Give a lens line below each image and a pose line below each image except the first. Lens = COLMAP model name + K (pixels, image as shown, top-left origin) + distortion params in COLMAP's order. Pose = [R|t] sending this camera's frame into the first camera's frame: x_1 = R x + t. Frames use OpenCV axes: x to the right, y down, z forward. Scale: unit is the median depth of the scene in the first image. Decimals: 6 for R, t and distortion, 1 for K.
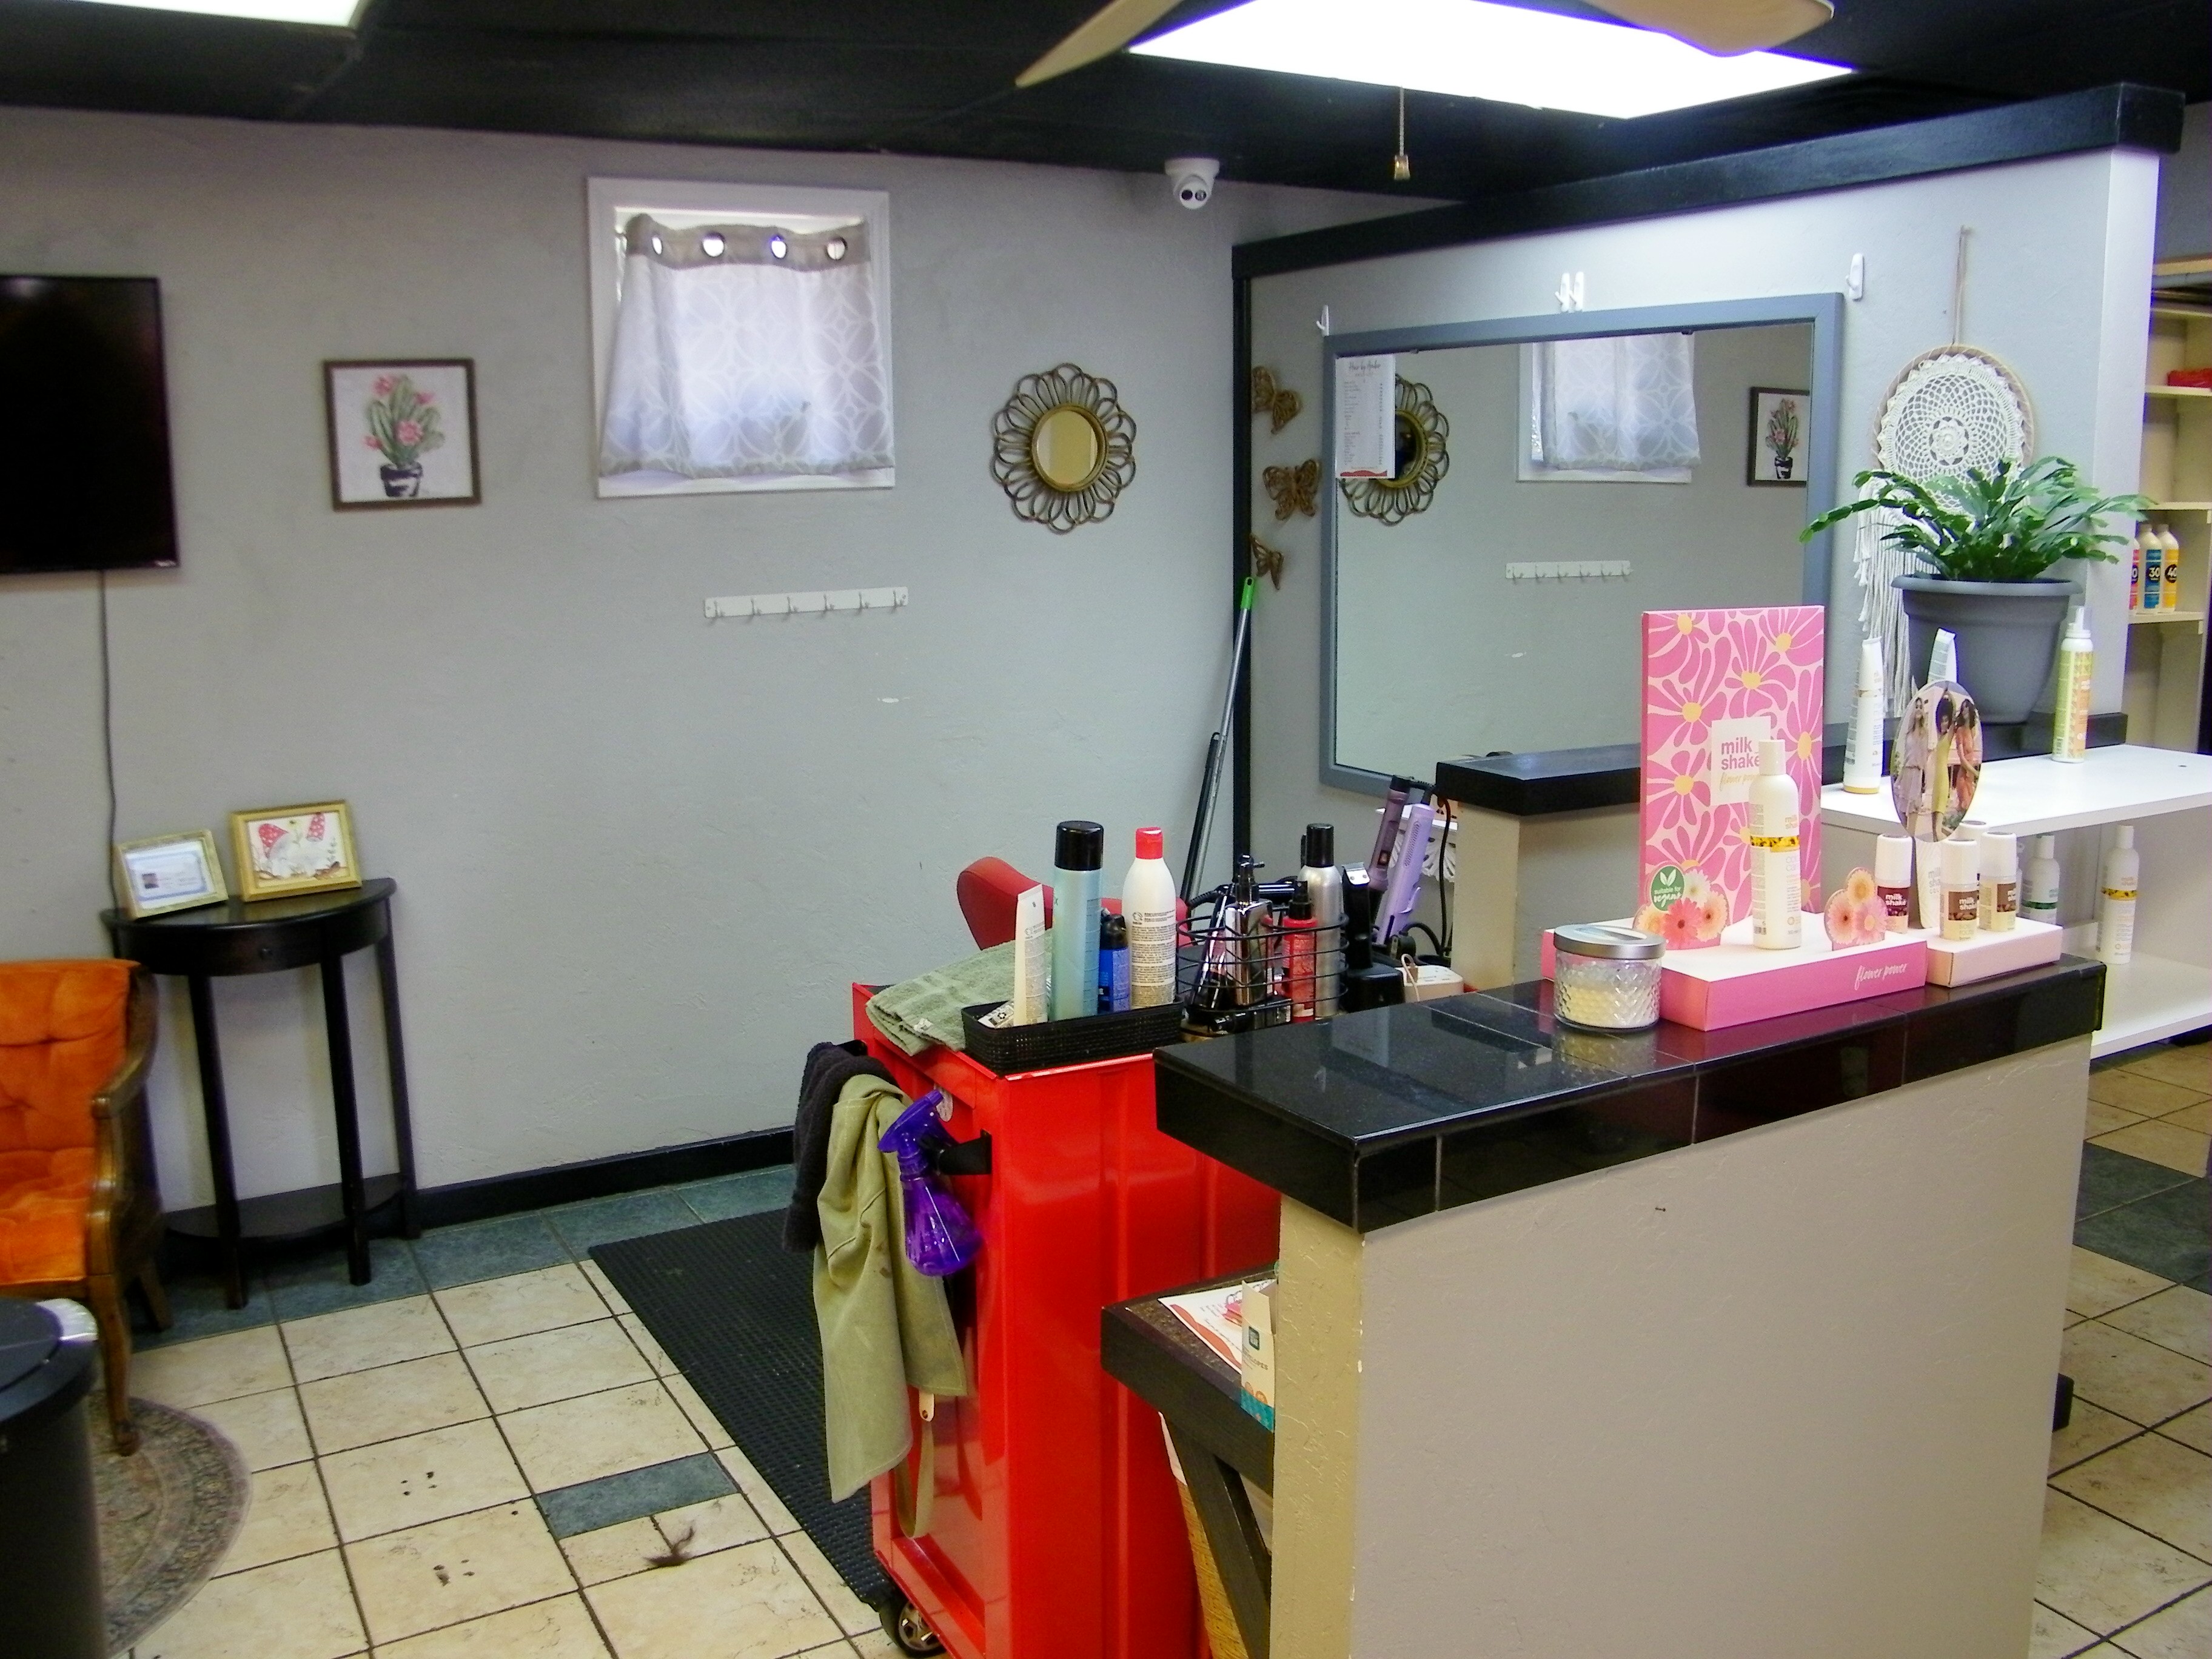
lens RADIAL K [[1901.8, 0, 1108.6], [0, 1901.8, 826.8], [0, 0, 1]] dist [-0.195212, 0.159248]
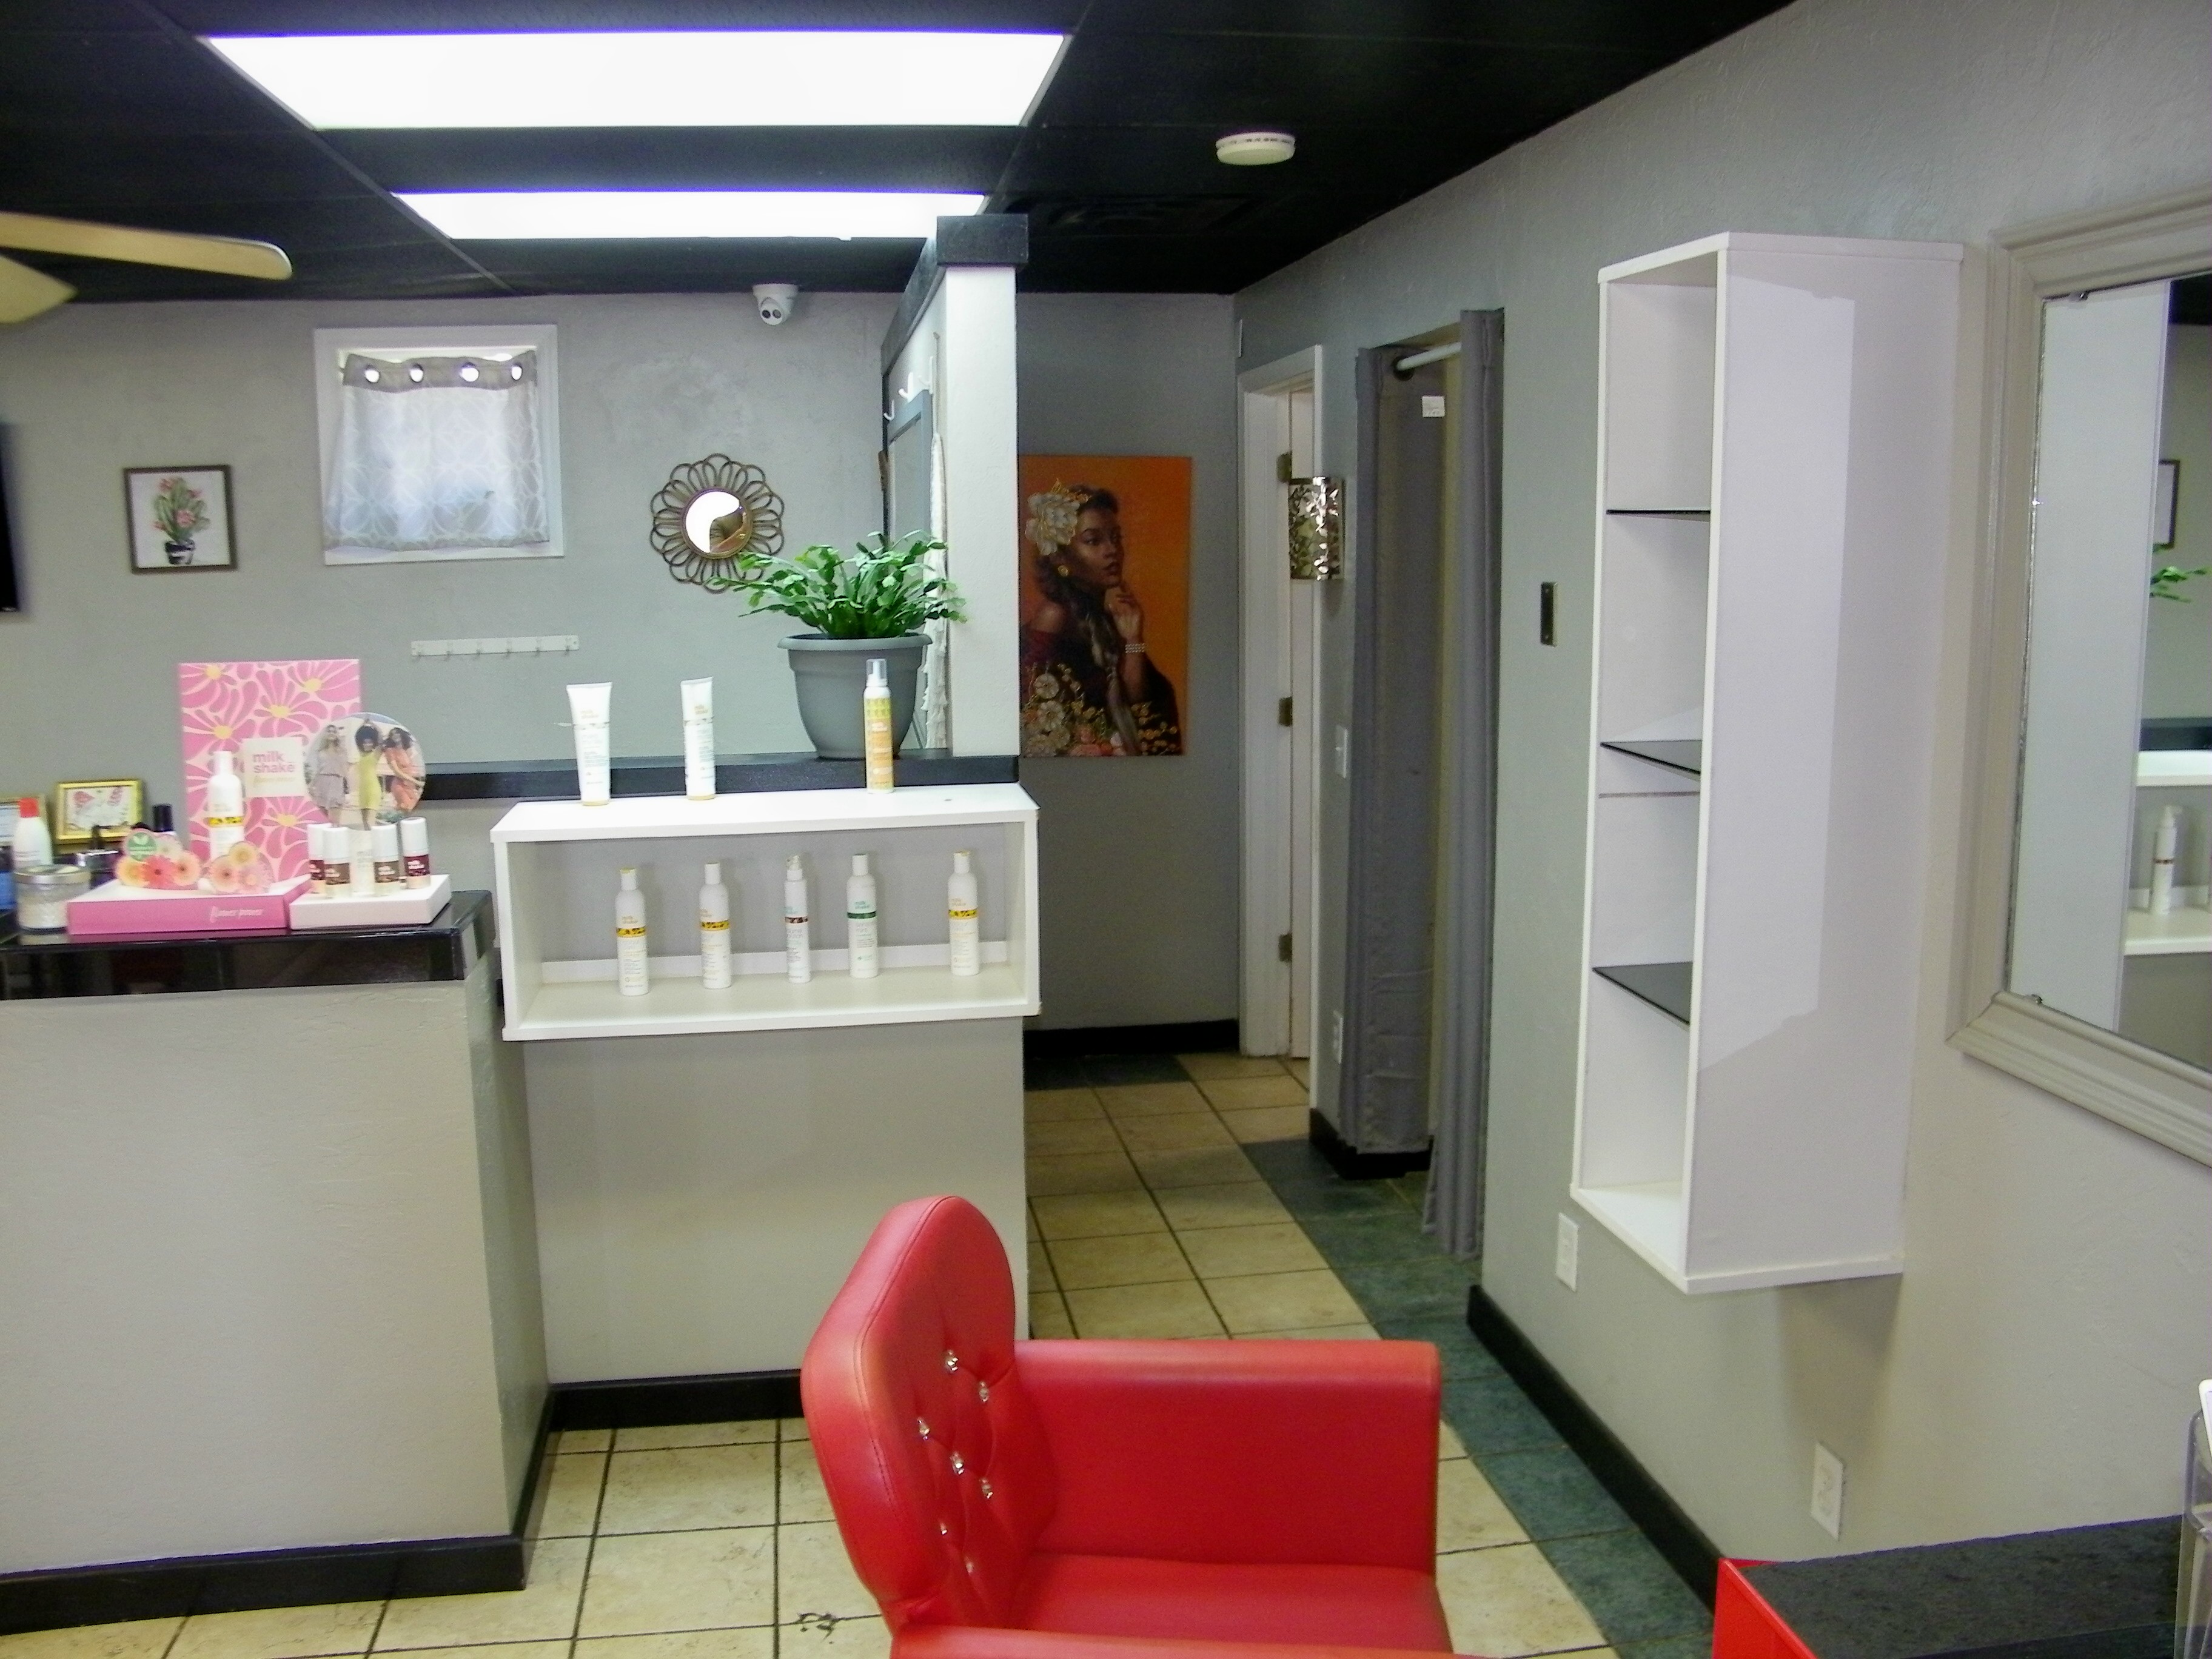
lens RADIAL K [[1901.8, 0, 1107.4], [0, 1901.8, 818.6], [0, 0, 1]] dist [-0.195212, 0.159248]
pose [[0.941036, 0.052869, -0.334149, 0.761146], [-0.061936, 0.997943, -0.016531, -0.006662], [0.332588, 0.036252, 0.942375, -0.064368]]
